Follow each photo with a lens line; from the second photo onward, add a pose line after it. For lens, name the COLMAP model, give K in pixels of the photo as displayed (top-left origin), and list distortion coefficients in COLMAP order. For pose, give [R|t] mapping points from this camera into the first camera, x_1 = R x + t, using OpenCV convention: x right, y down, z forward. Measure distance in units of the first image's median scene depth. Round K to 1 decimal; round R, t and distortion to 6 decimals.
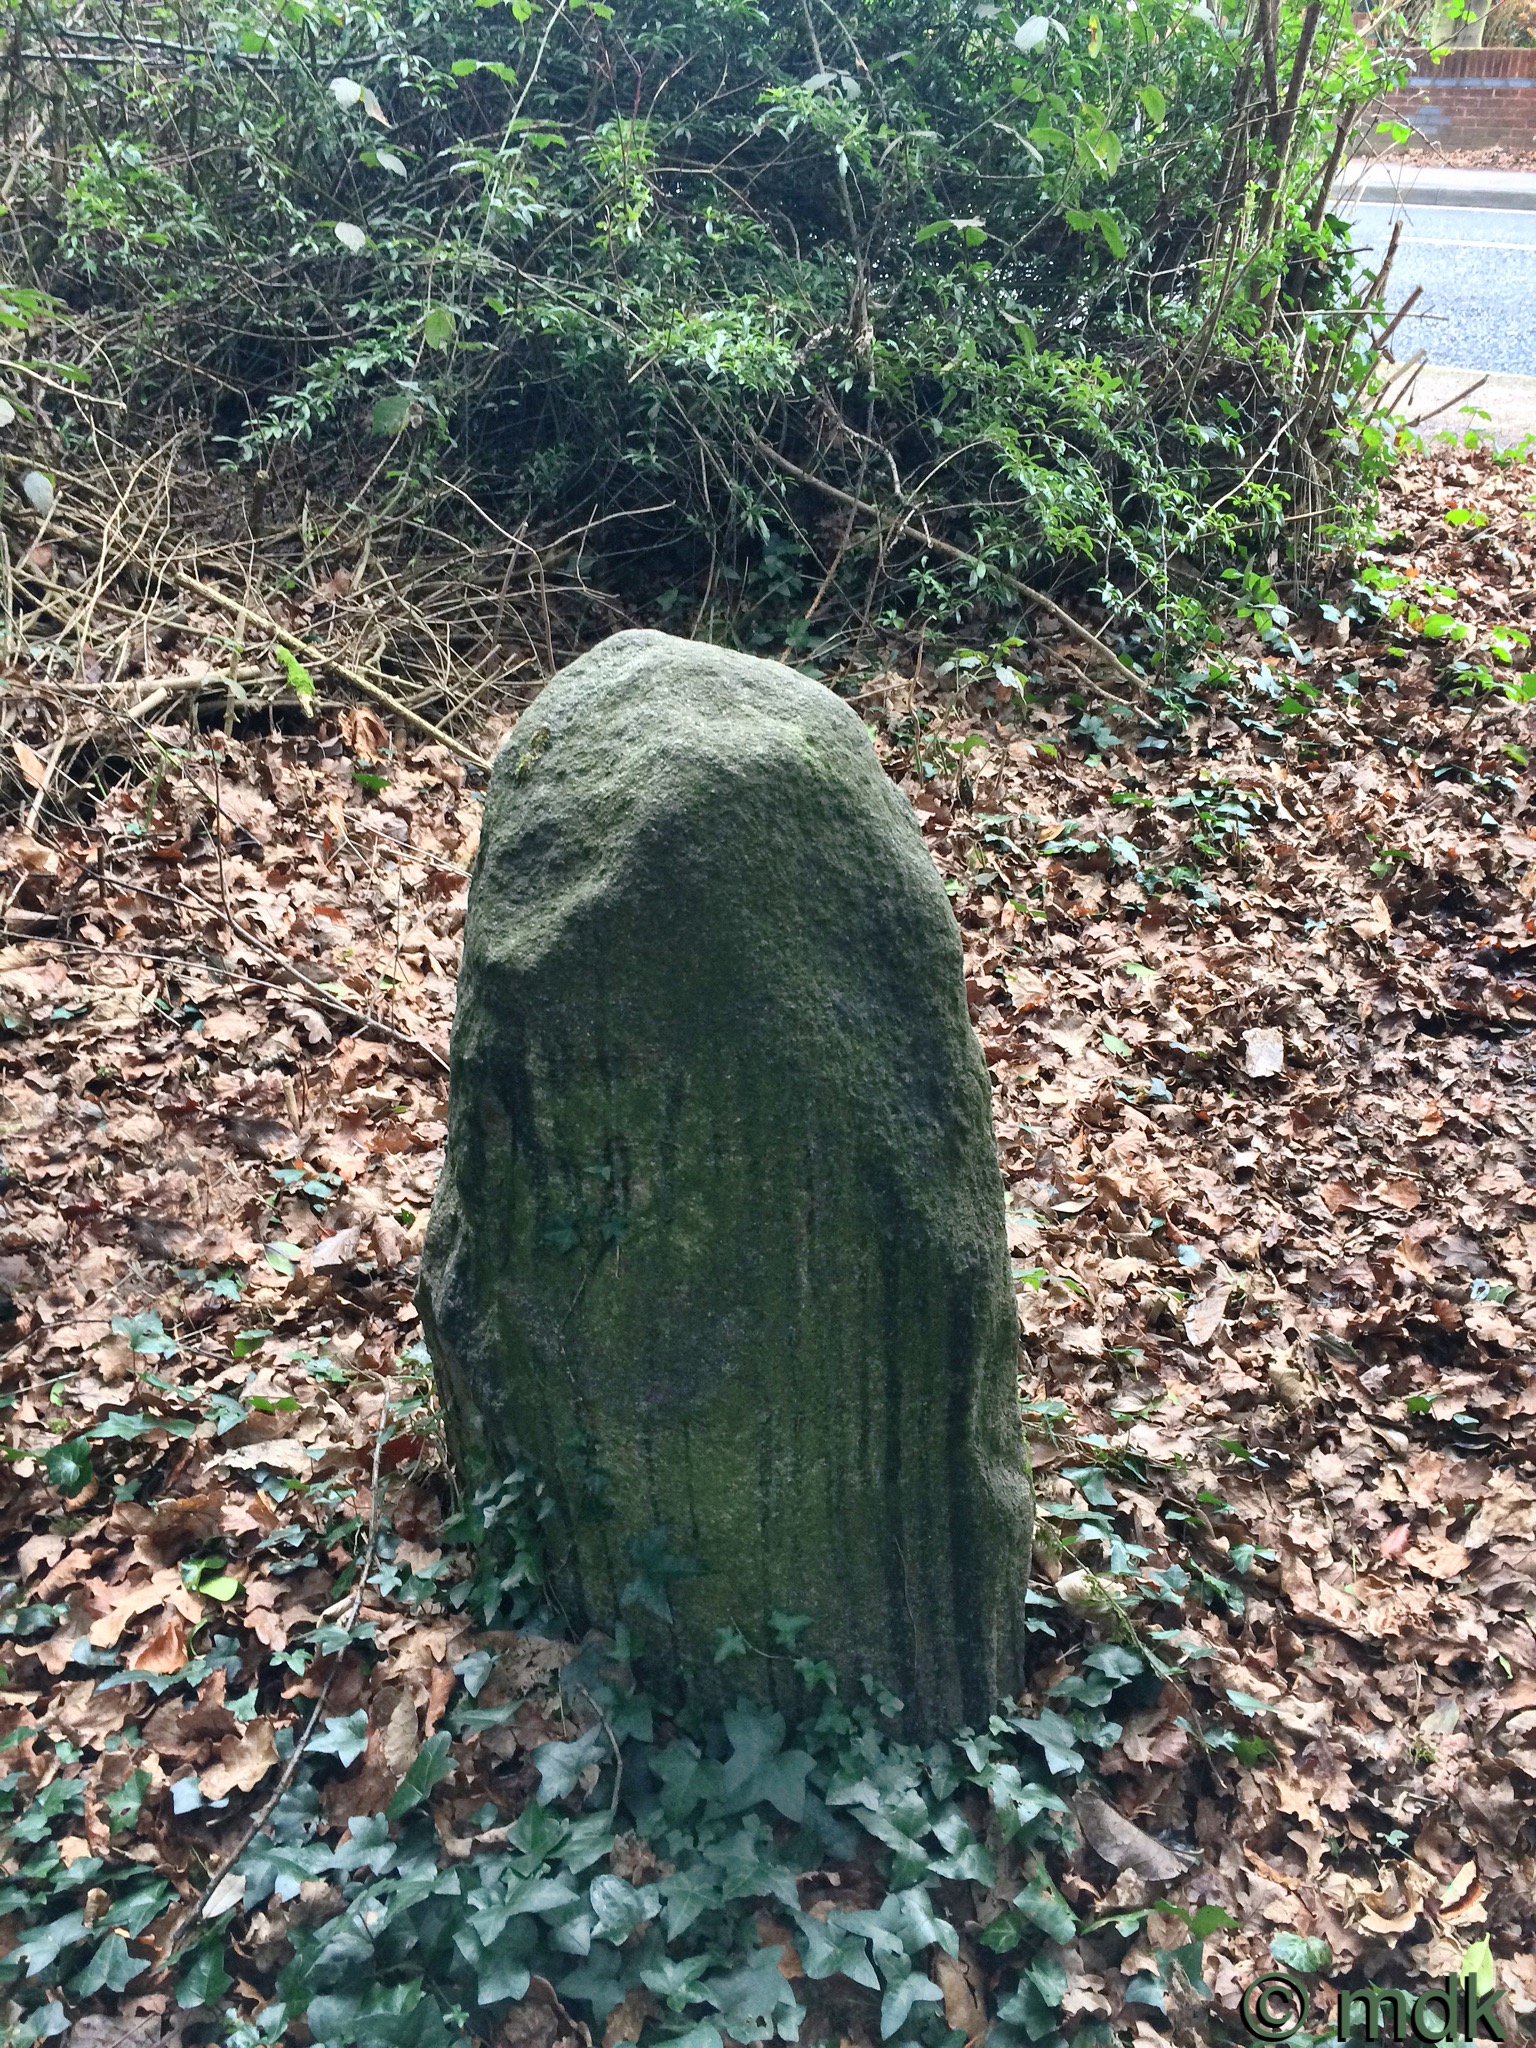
lens RADIAL K [[1760.1, 0, 774.5], [0, 1760.1, 996.1], [0, 0, 1]] dist [0.077522, -0.097547]
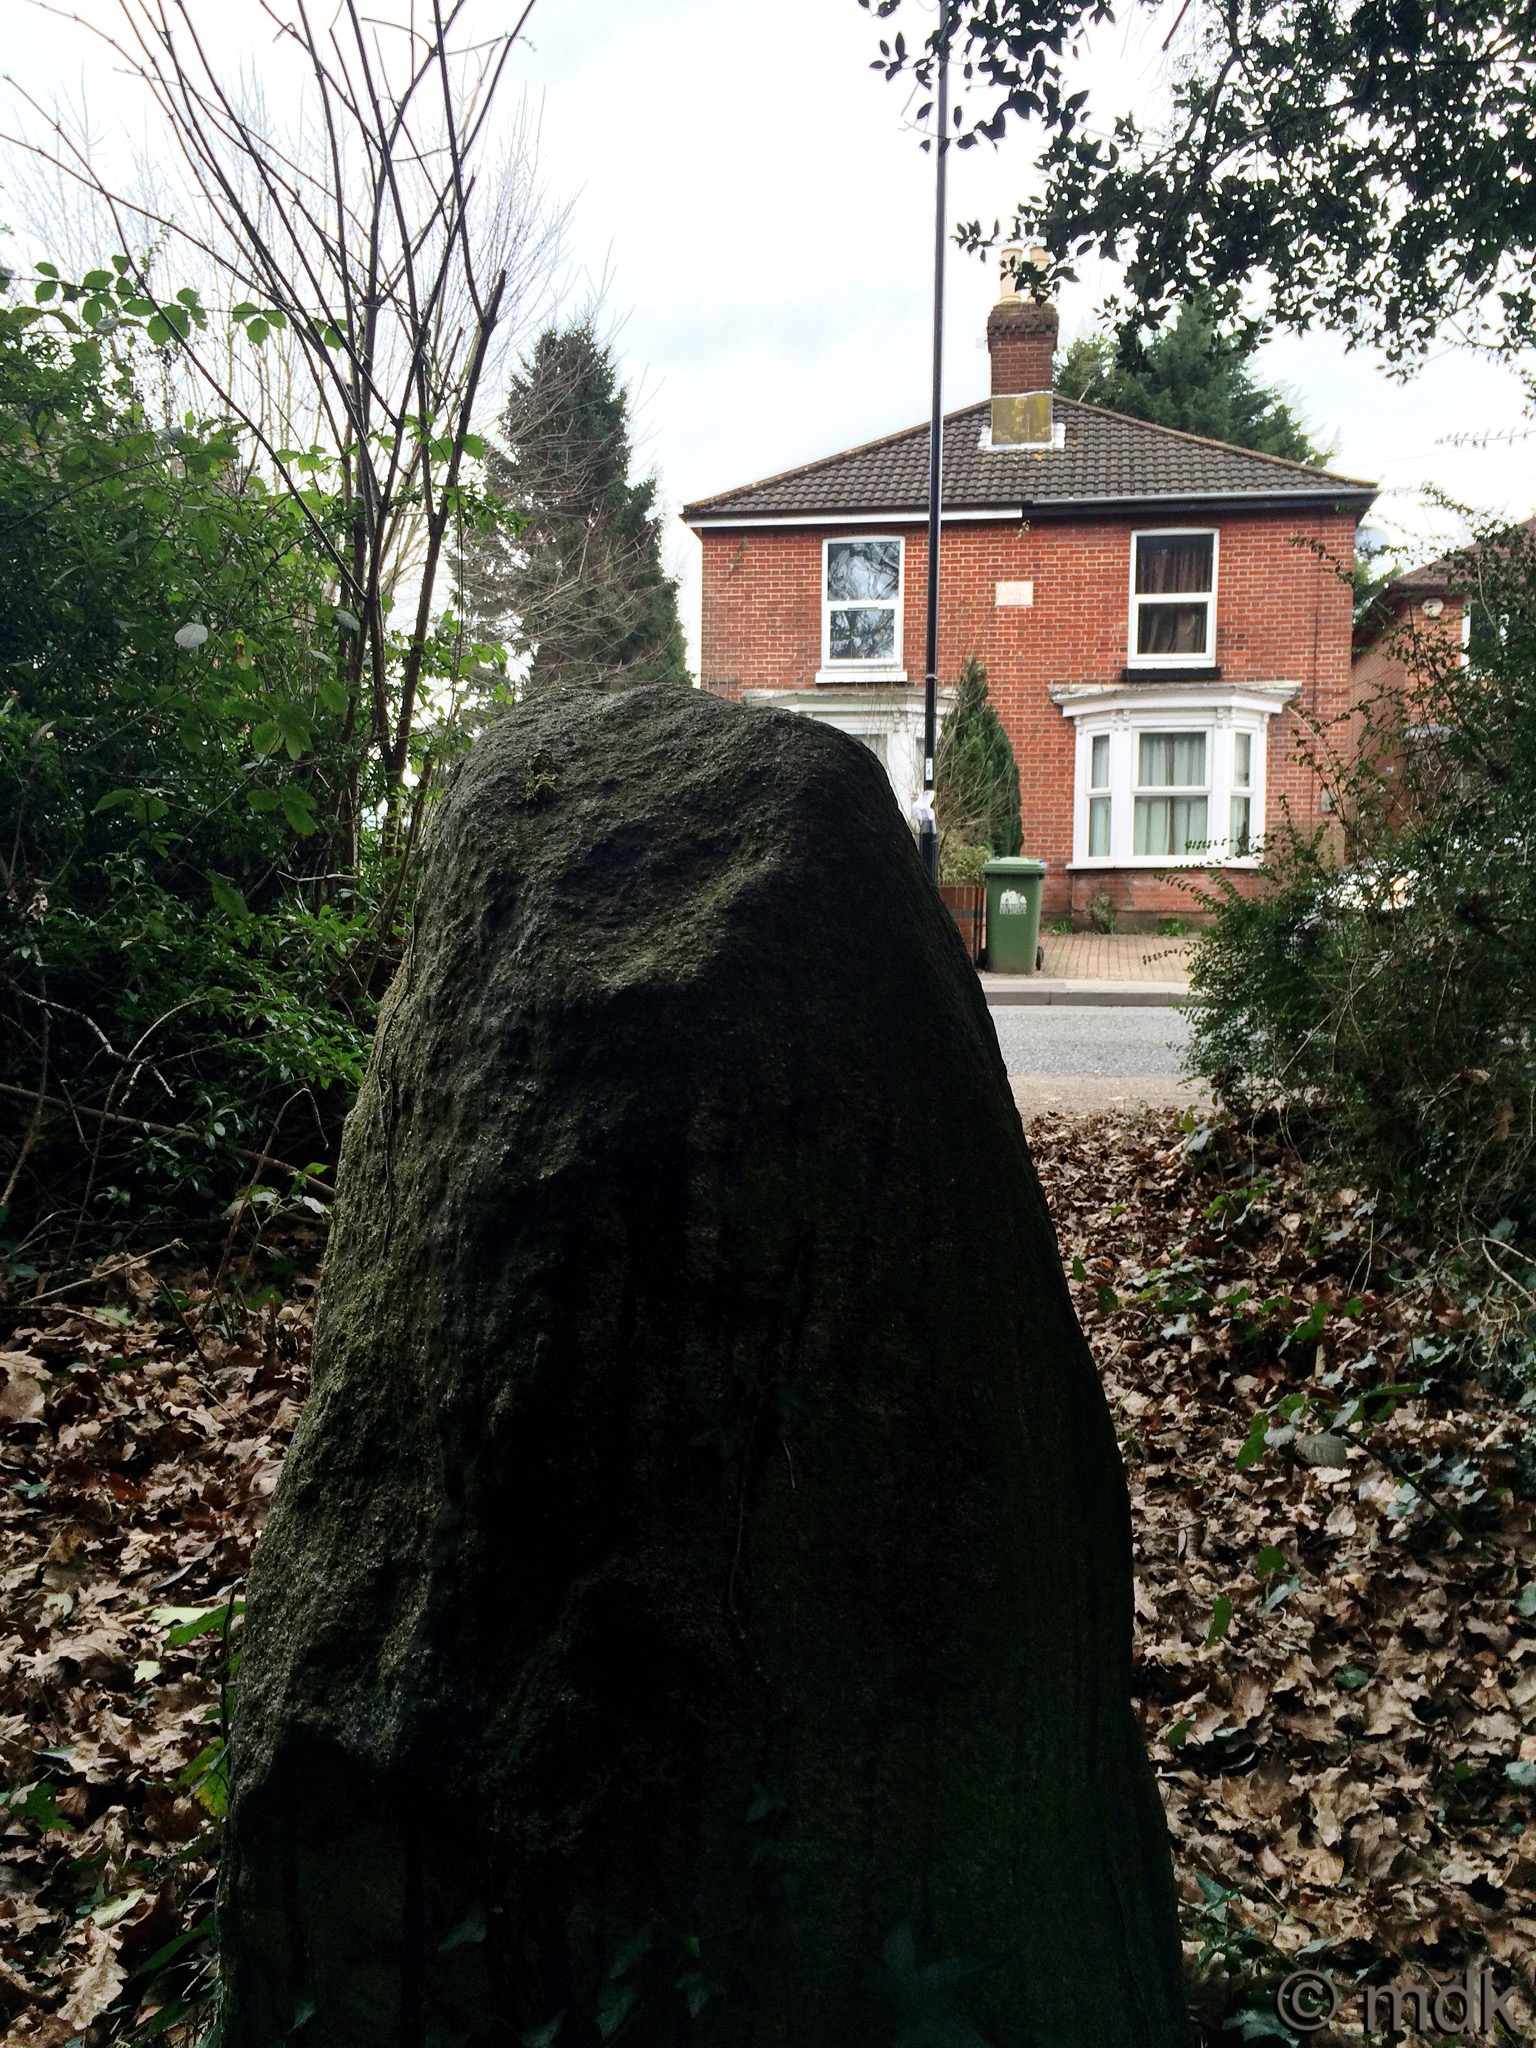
lens RADIAL K [[1760.1, 0, 774.5], [0, 1760.1, 996.1], [0, 0, 1]] dist [0.077522, -0.097547]
pose [[0.791973, -0.011694, 0.610444, -0.510780], [0.282654, 0.893247, -0.349595, 0.229907], [-0.541189, 0.449414, 0.710733, 0.461826]]
